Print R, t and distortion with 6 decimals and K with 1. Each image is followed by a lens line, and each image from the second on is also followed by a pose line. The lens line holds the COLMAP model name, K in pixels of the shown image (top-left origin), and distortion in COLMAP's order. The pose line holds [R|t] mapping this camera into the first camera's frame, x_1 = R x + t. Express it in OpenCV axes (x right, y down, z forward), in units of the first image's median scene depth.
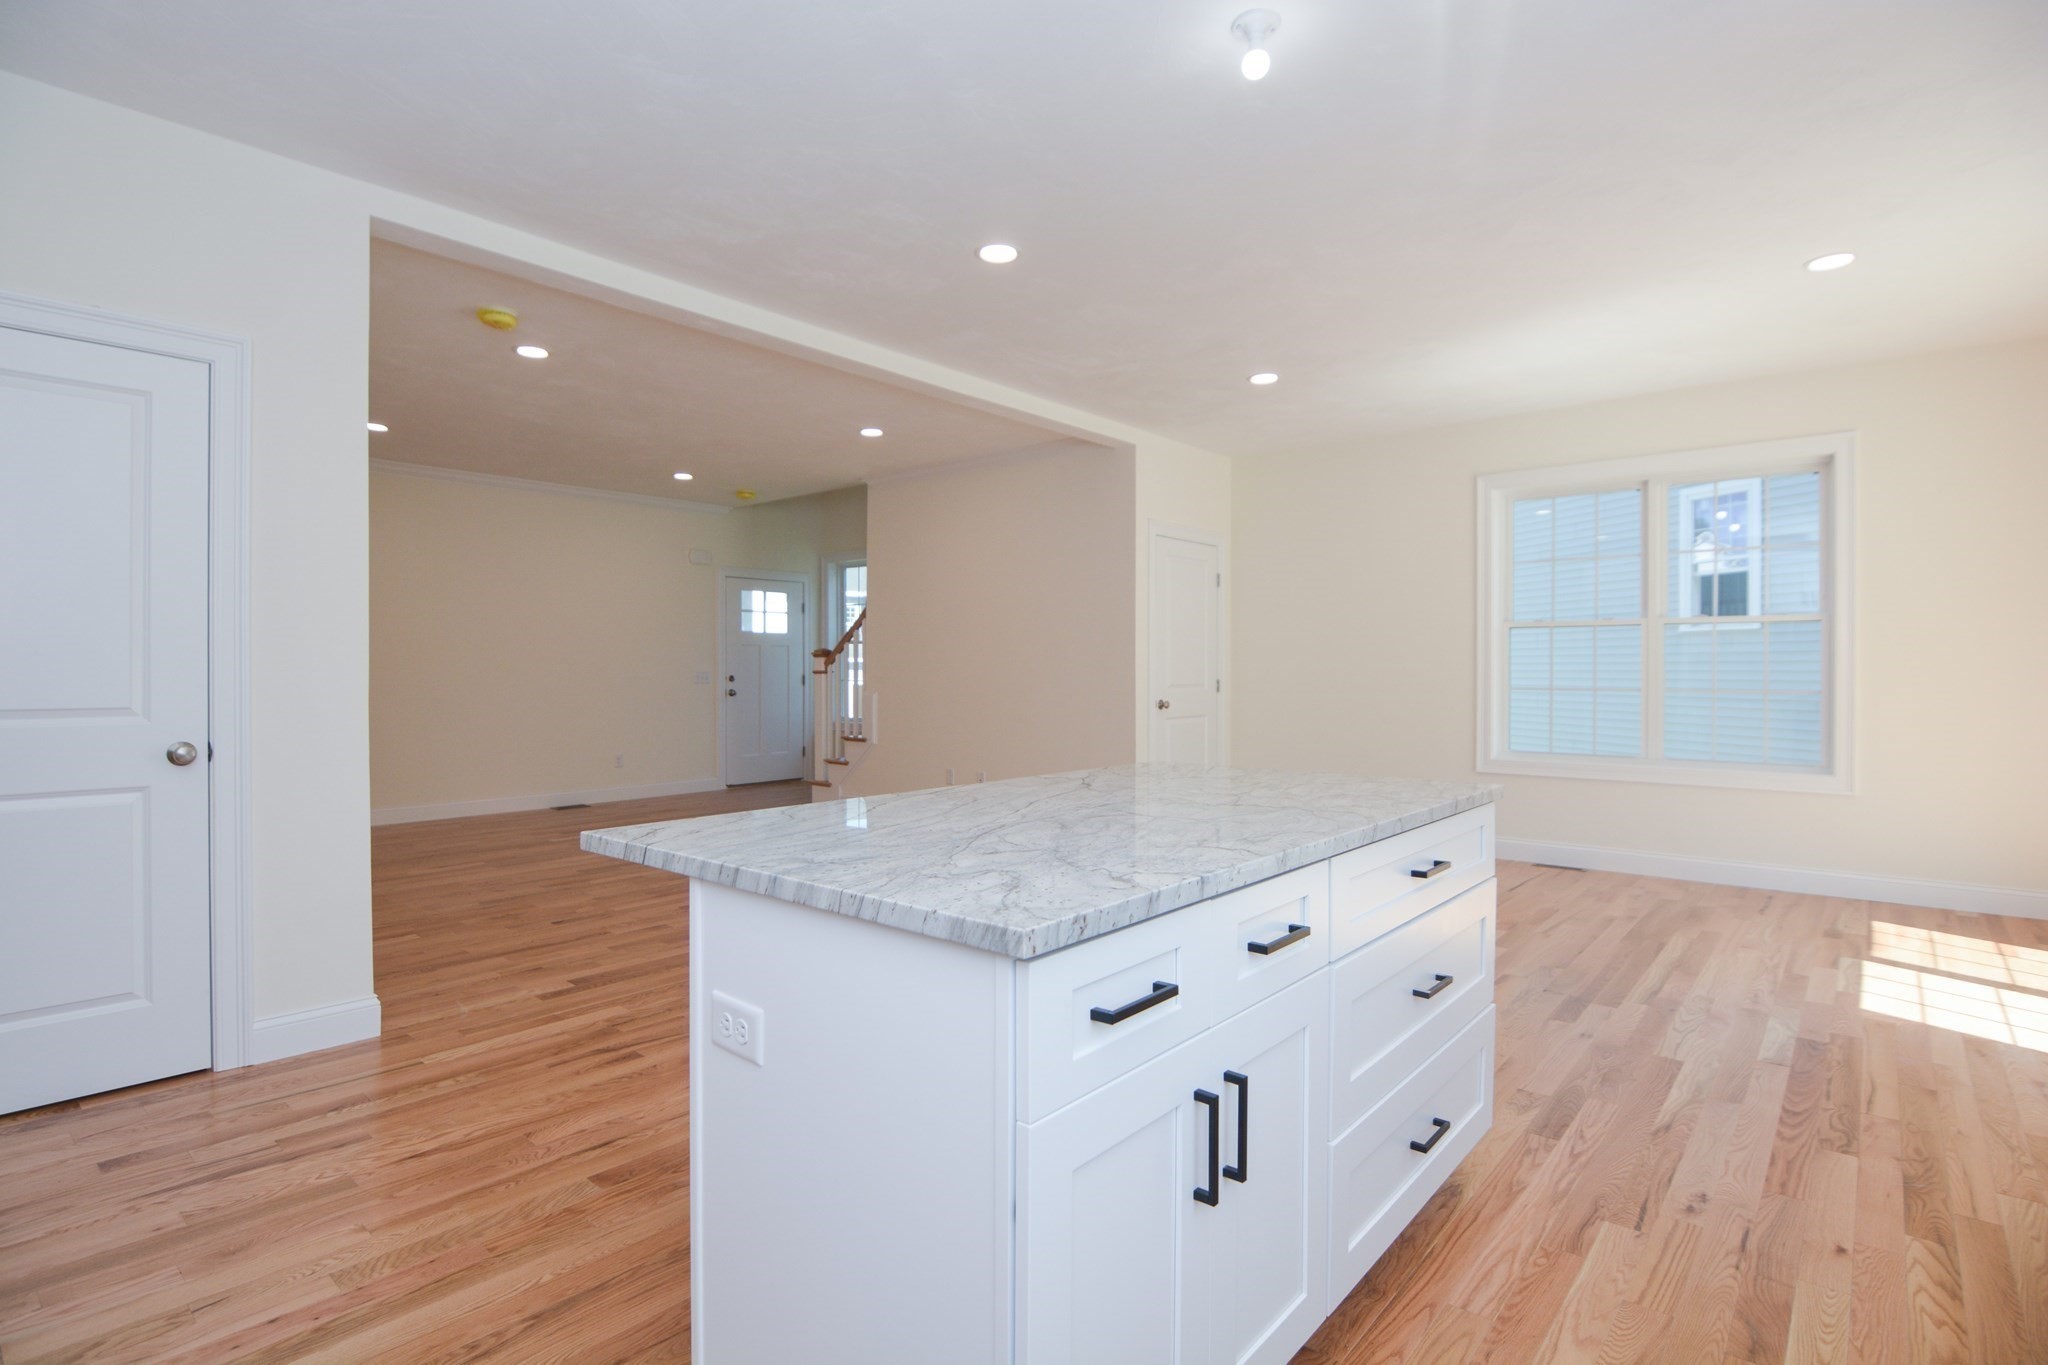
lens RADIAL K [[996.6, 0, 1024.0], [0, 996.6, 680.1], [0, 0, 1]] dist [-0.003879, -0.001729]
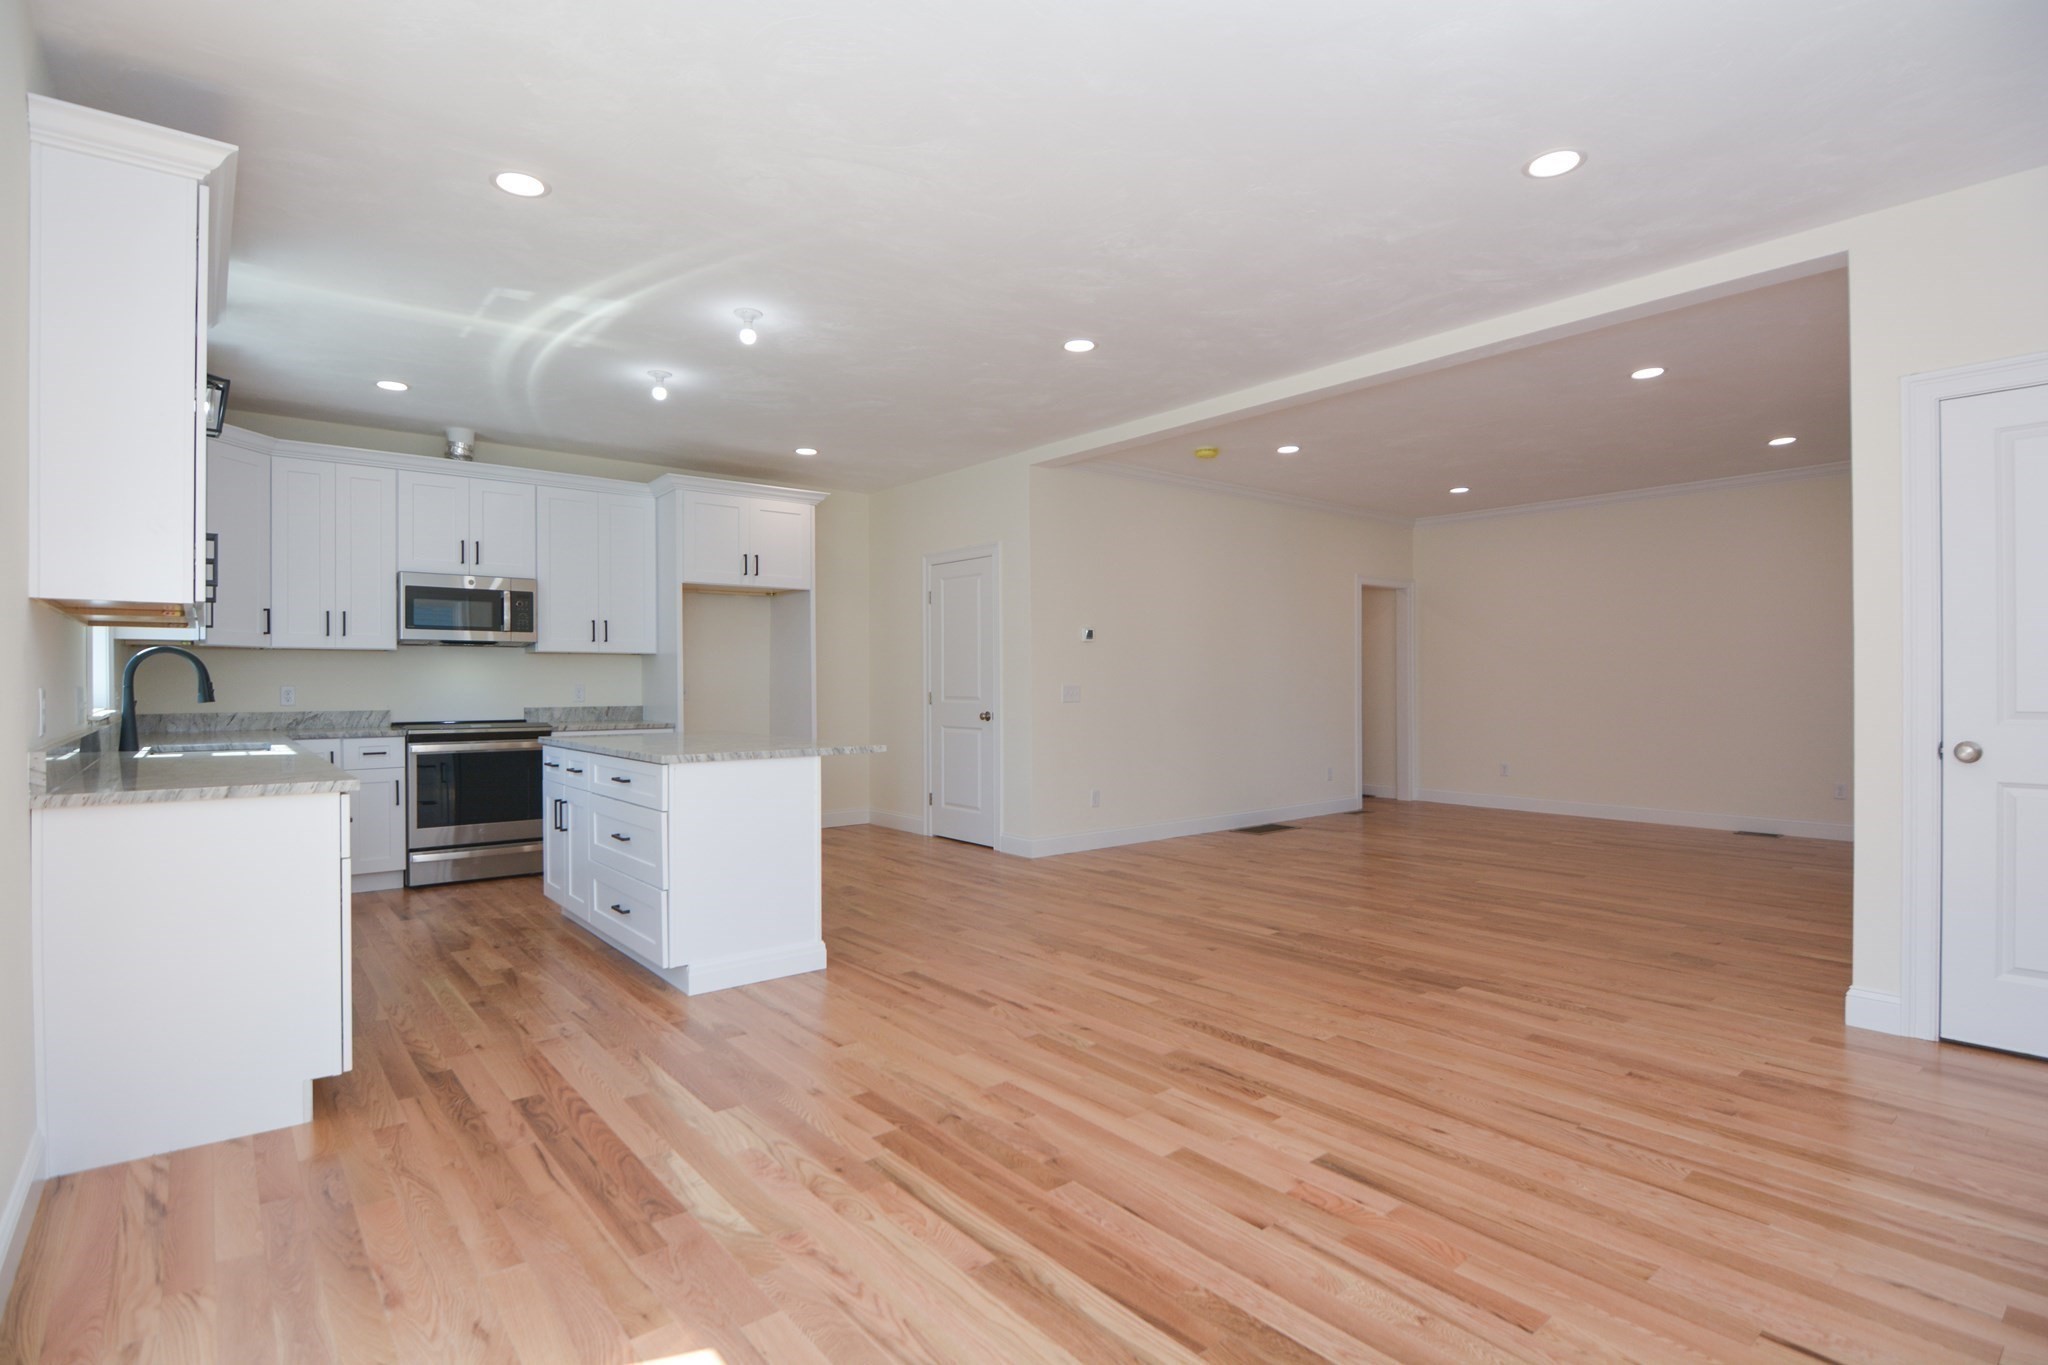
lens RADIAL K [[996.6, 0, 1024.0], [0, 996.6, 685.7], [0, 0, 1]] dist [-0.003879, -0.001729]
pose [[-0.170652, -0.000565, -0.985331, 1.442088], [-0.010715, 0.999942, 0.001283, -0.005081], [0.985273, 0.010776, -0.170648, 1.367551]]
